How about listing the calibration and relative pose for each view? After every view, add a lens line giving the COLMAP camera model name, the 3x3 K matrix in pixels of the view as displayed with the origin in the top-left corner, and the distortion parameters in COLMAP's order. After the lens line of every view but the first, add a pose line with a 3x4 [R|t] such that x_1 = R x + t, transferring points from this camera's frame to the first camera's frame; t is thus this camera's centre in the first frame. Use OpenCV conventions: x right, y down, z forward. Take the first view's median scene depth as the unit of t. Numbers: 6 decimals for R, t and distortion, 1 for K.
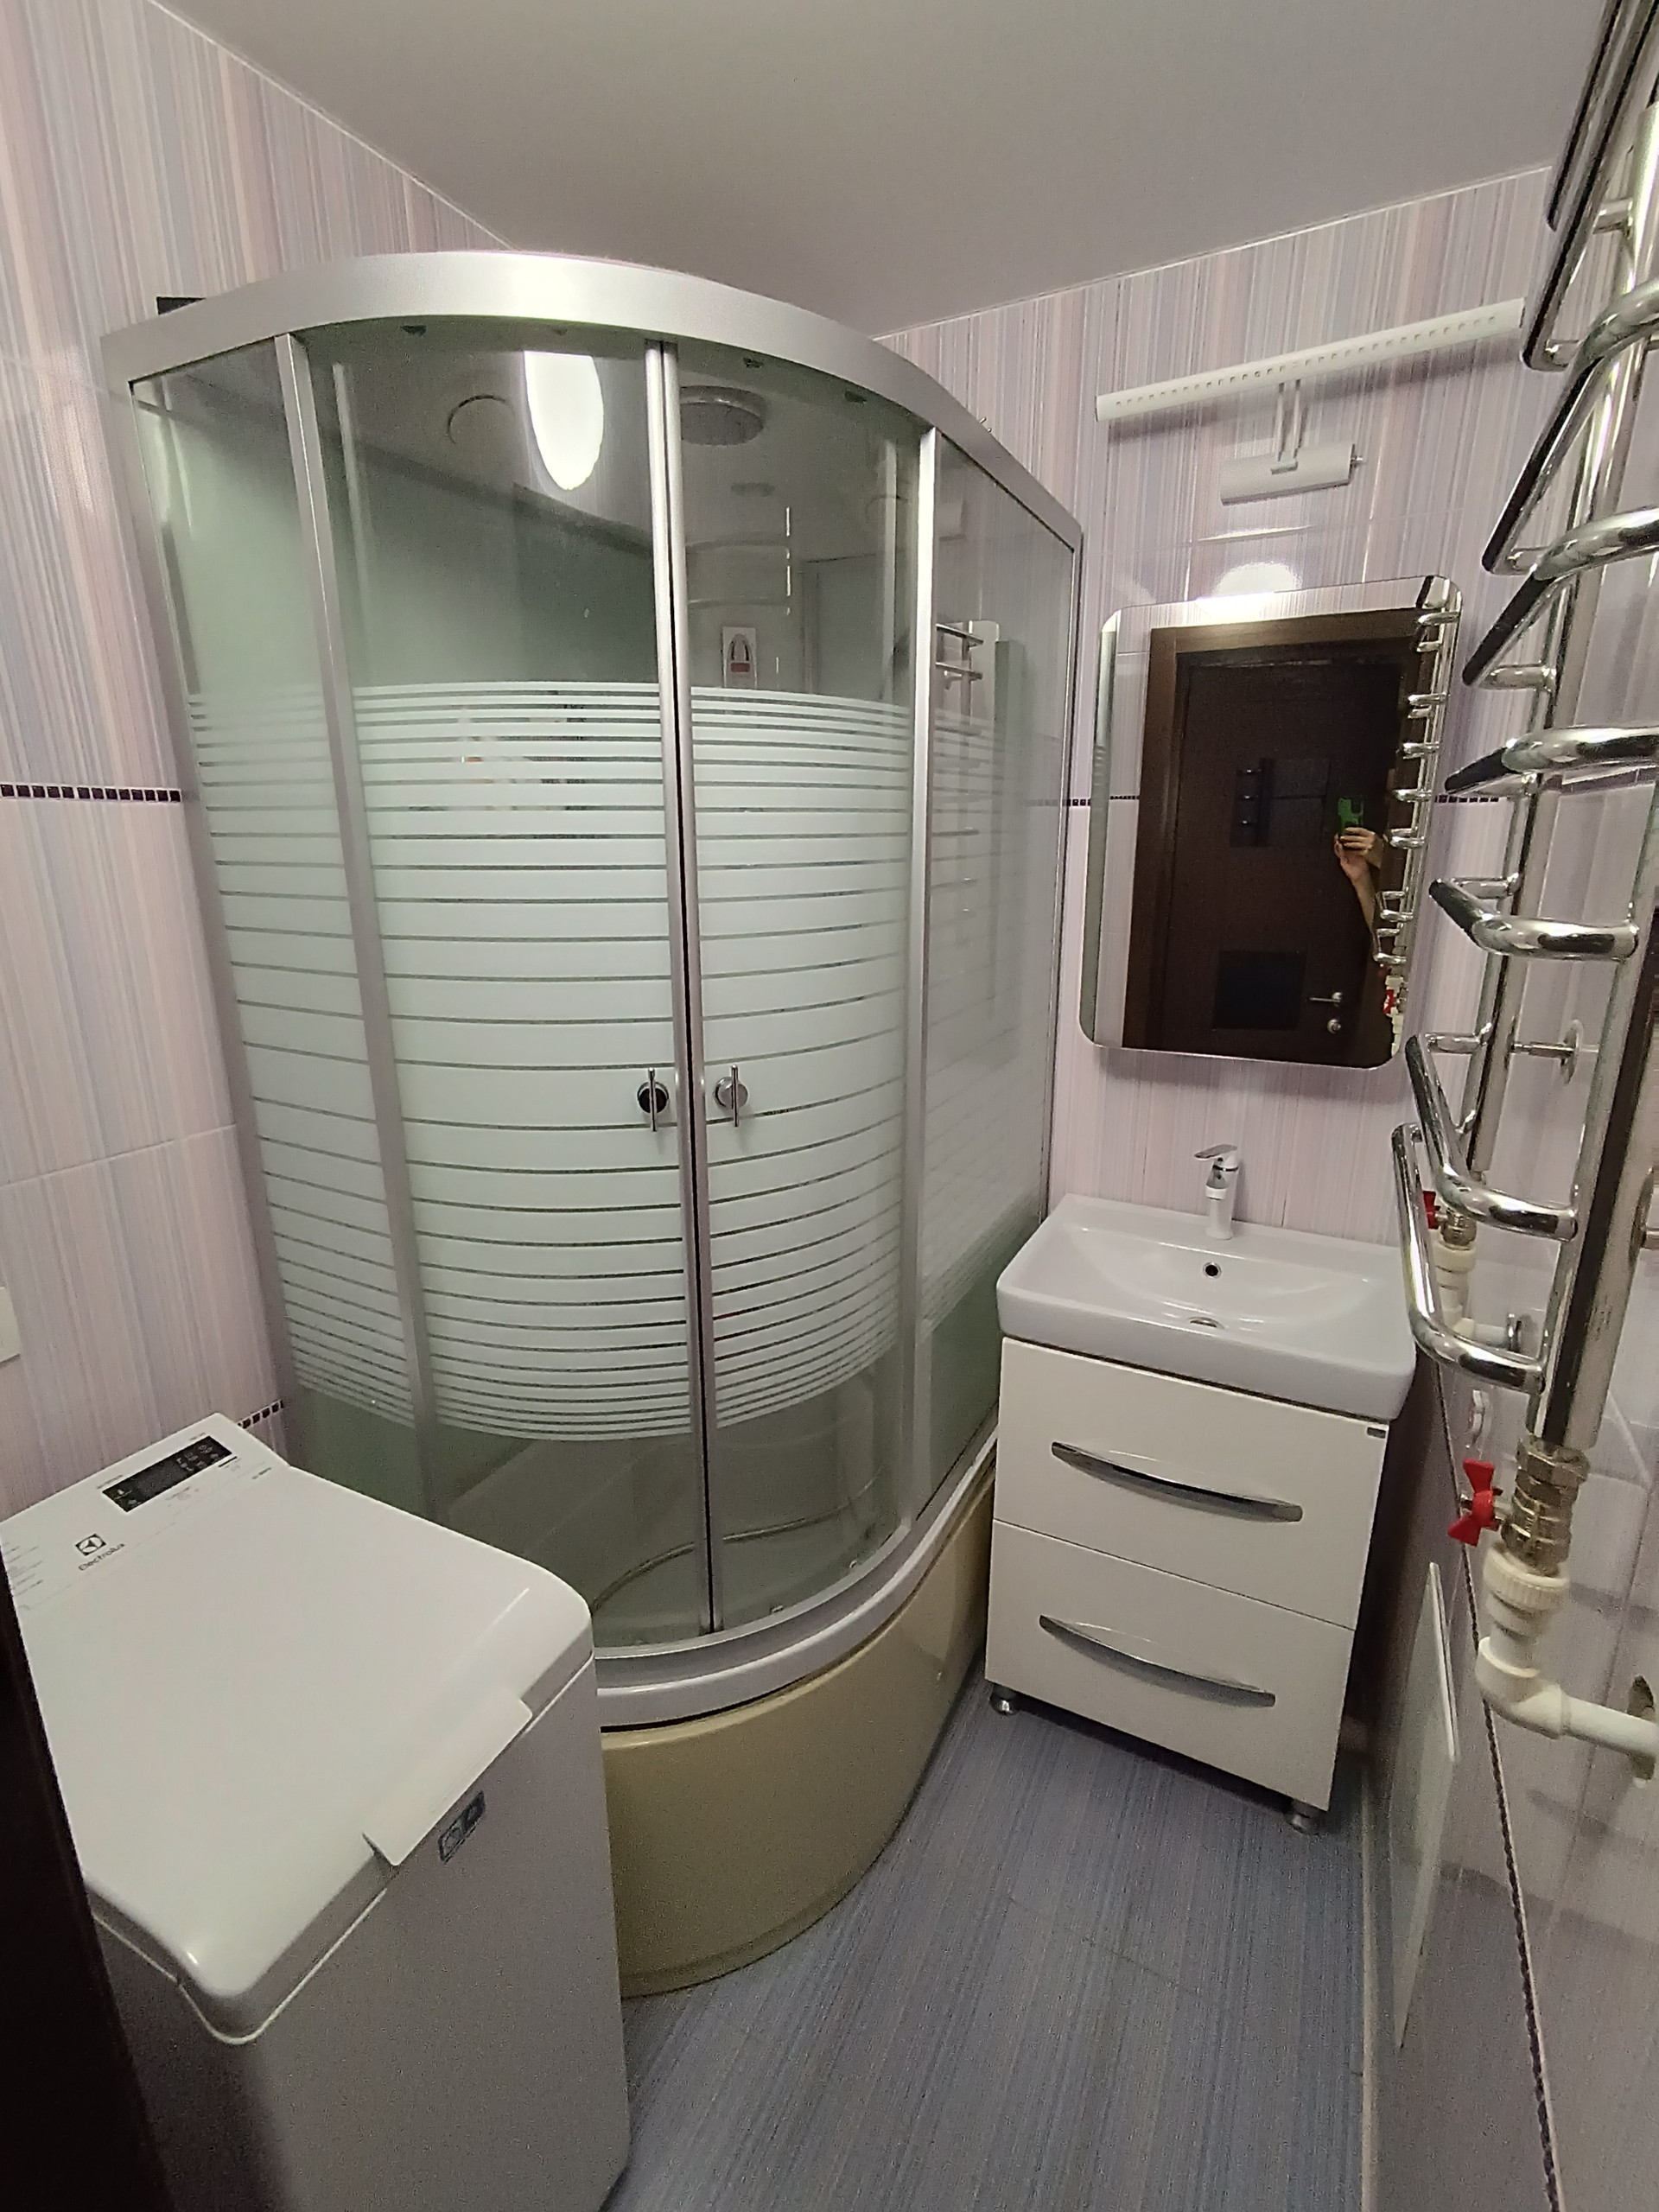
lens RADIAL K [[1023.3, 0, 828.1], [0, 1023.3, 1084.0], [0, 0, 1]] dist [-0.004397, 0.016352]
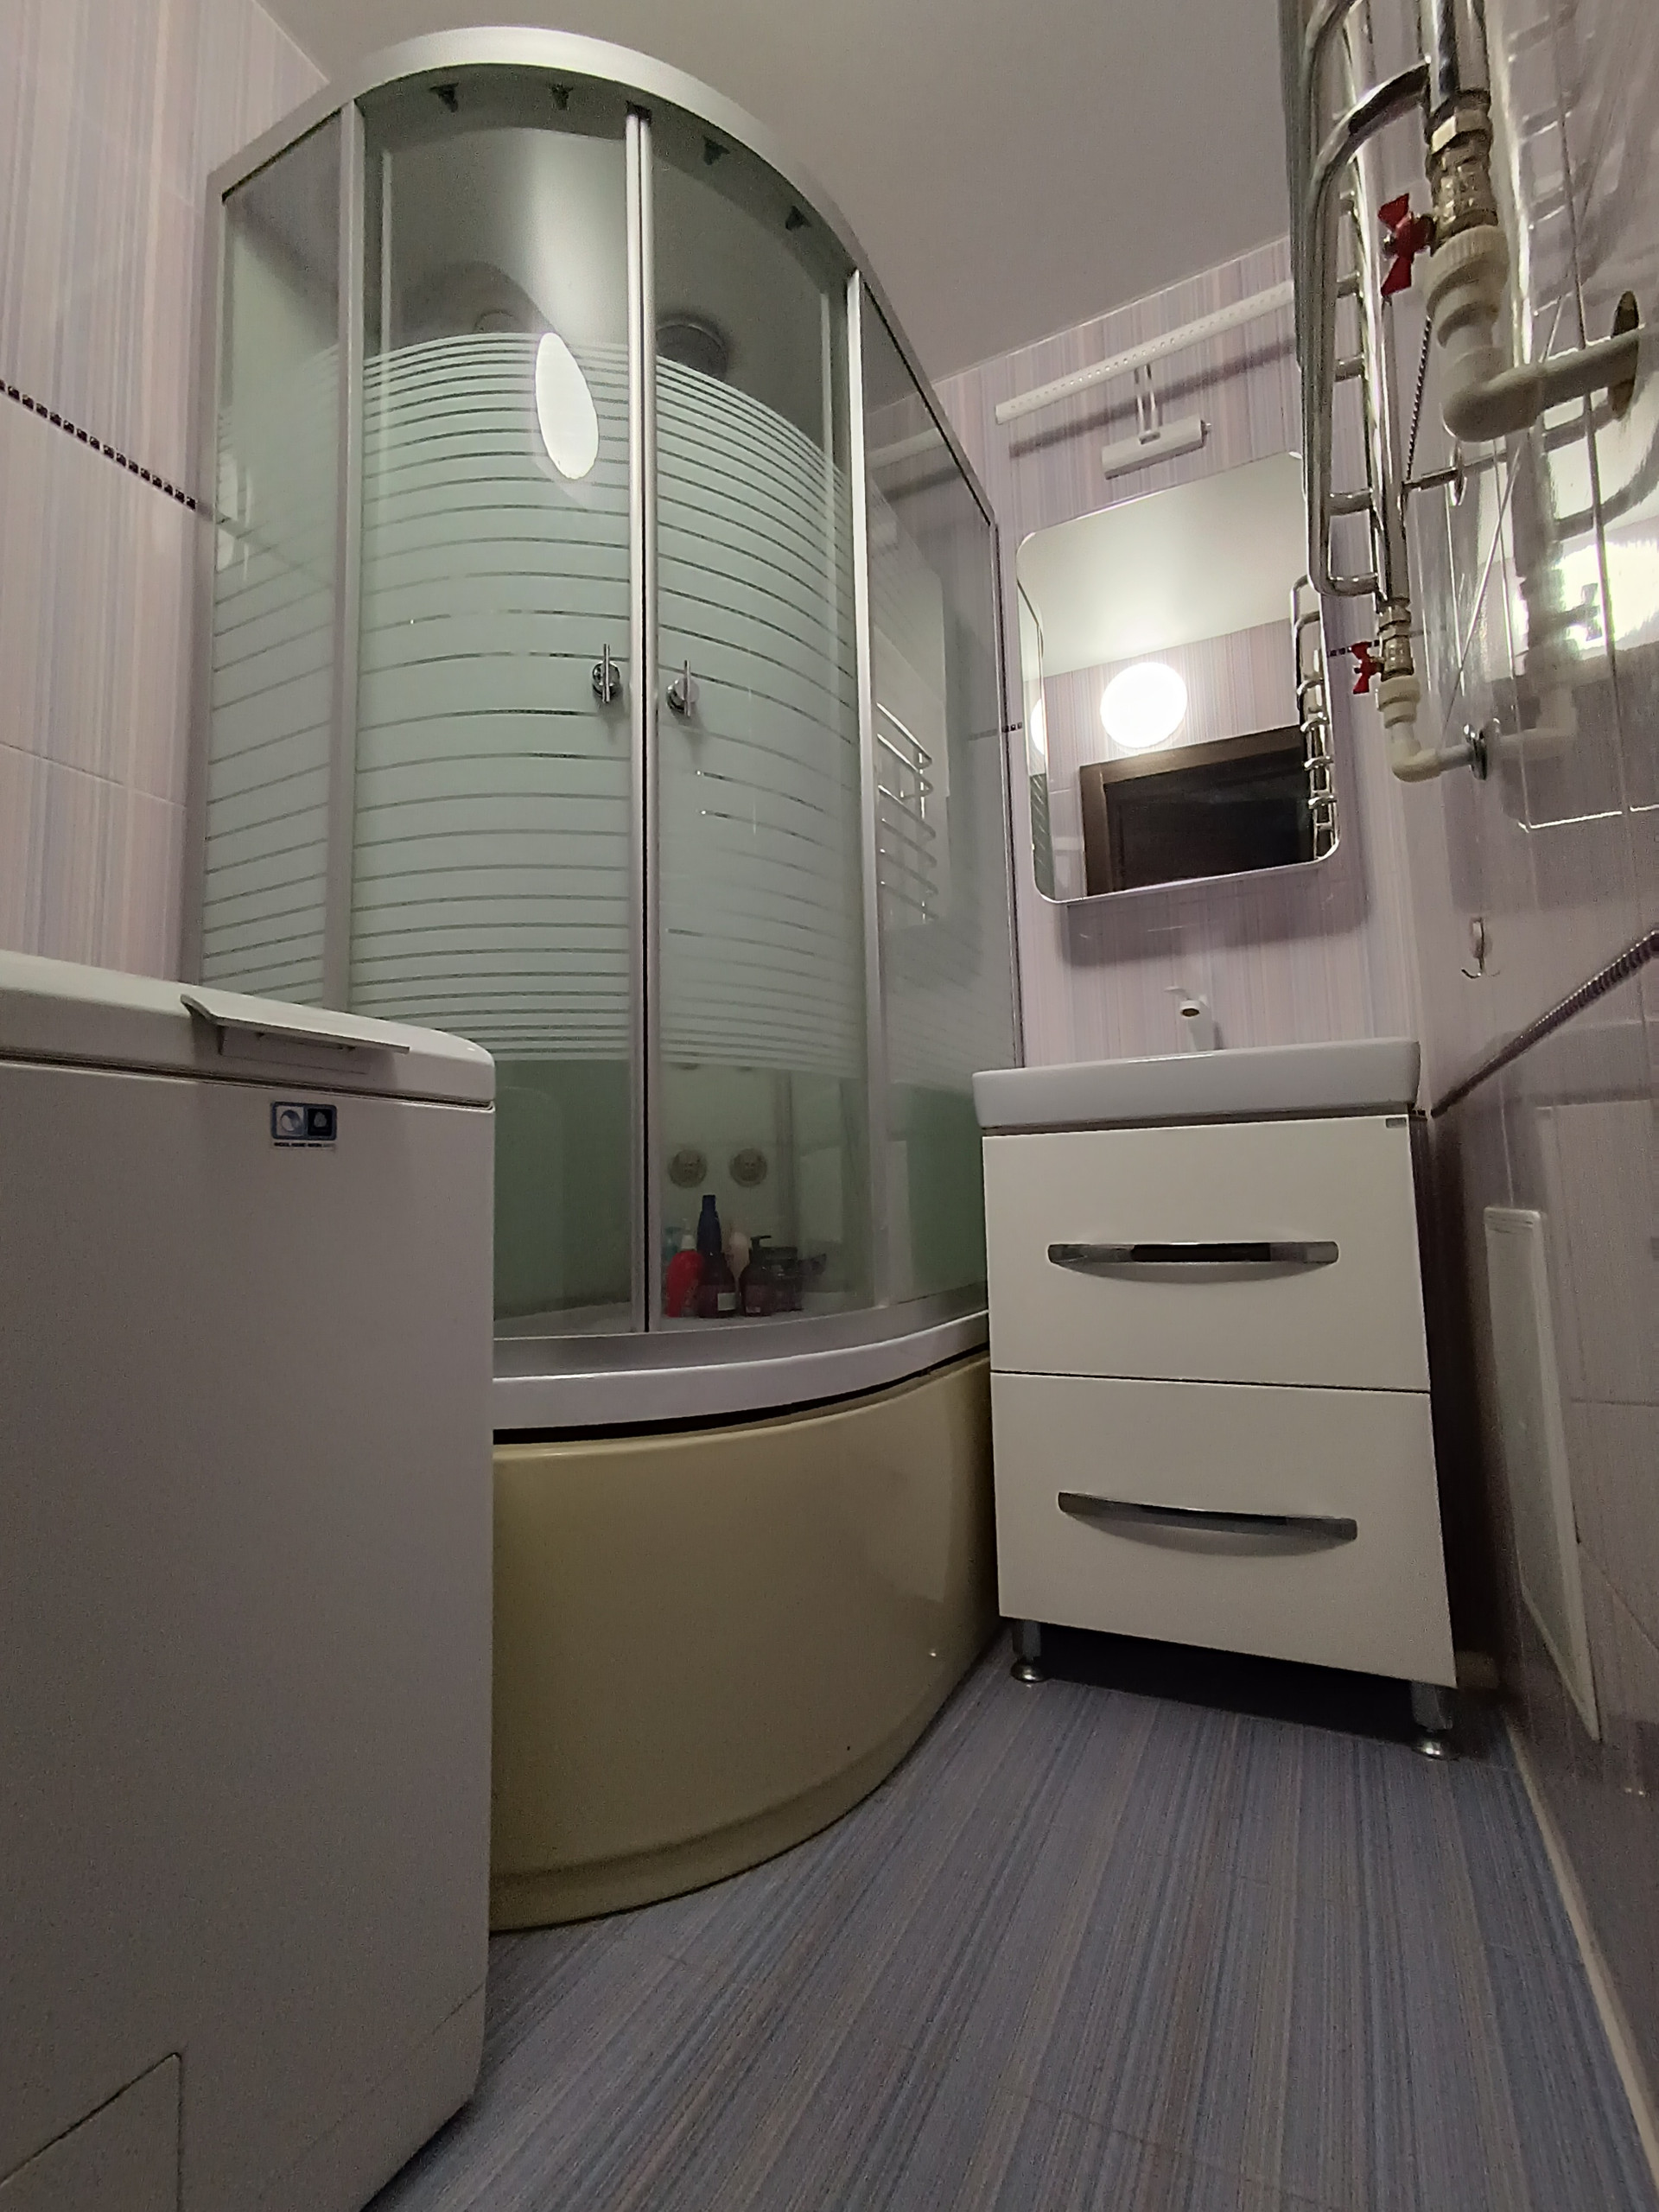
lens RADIAL K [[1023.3, 0, 837.1], [0, 1023.3, 1105.3], [0, 0, 1]] dist [-0.004397, 0.016352]
pose [[0.999505, -0.020039, 0.024240, 0.021126], [0.027582, 0.928859, -0.369406, 0.632026], [-0.015113, 0.369892, 0.928952, 0.159504]]
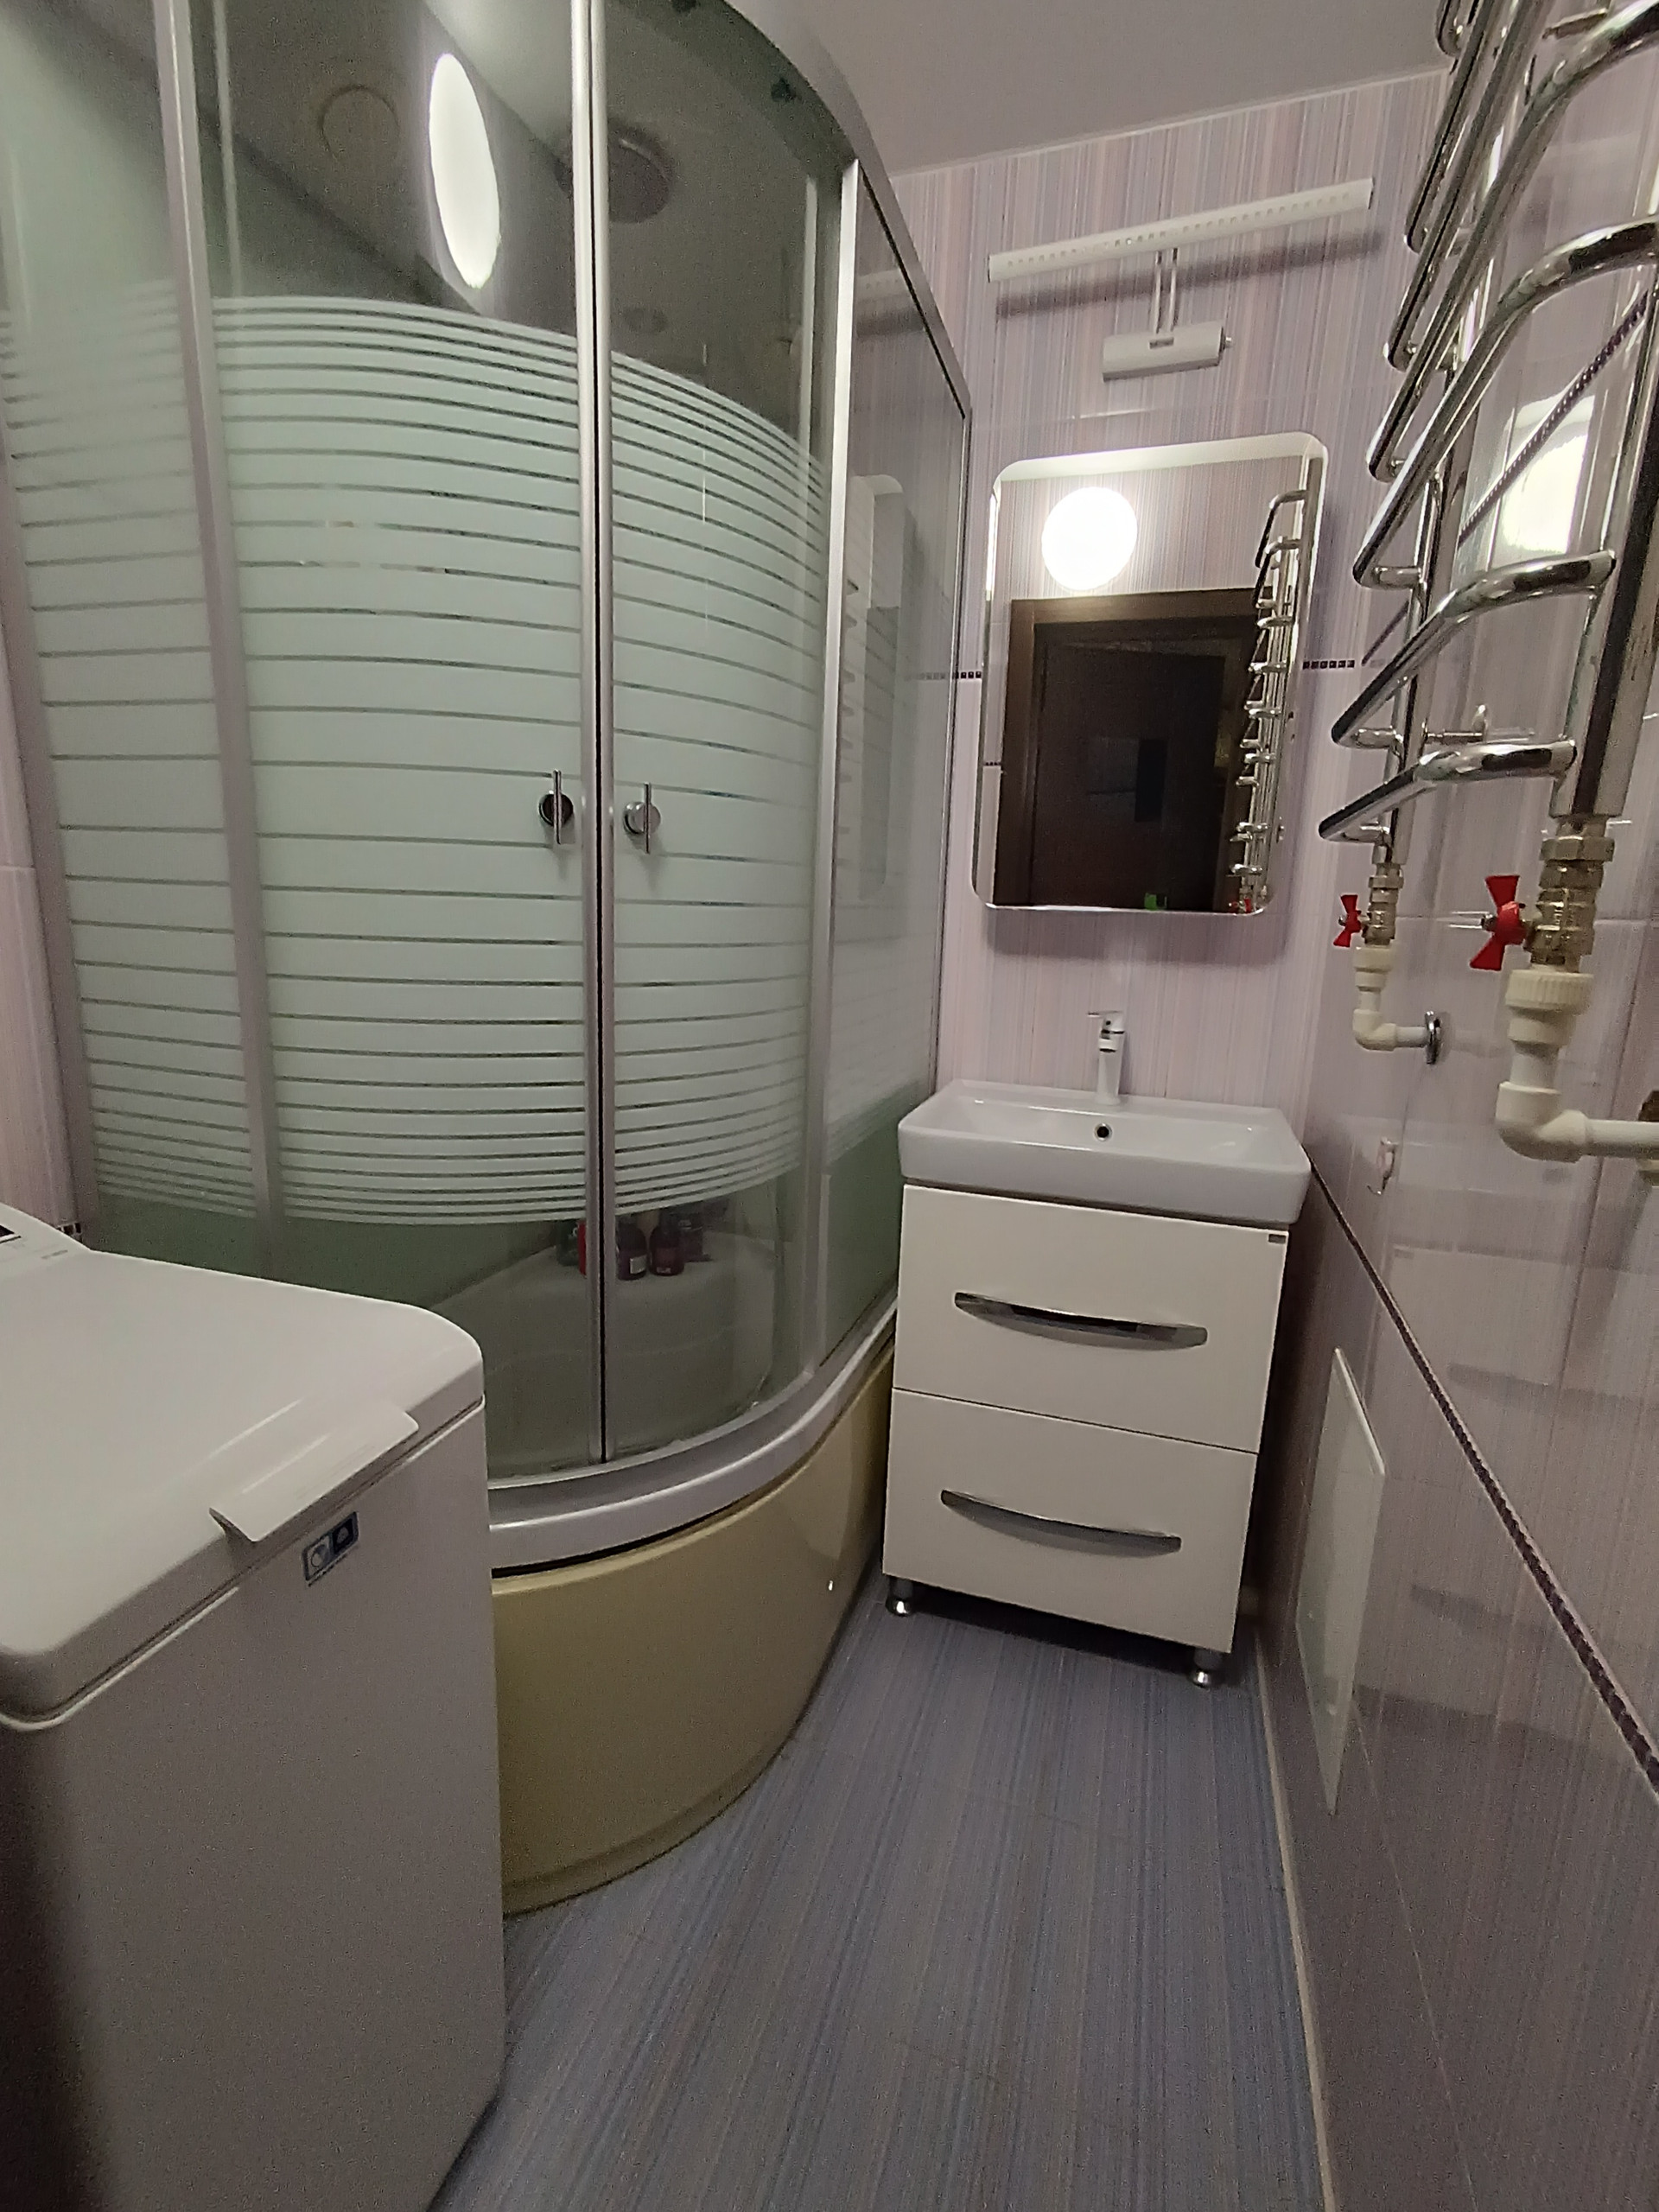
lens RADIAL K [[1023.3, 0, 827.9], [0, 1023.3, 1100.7], [0, 0, 1]] dist [-0.004397, 0.016352]
pose [[0.987336, 0.007398, 0.158473, -0.060374], [0.003342, 0.997721, -0.067398, 0.265128], [-0.158610, 0.067074, 0.985060, 0.065916]]
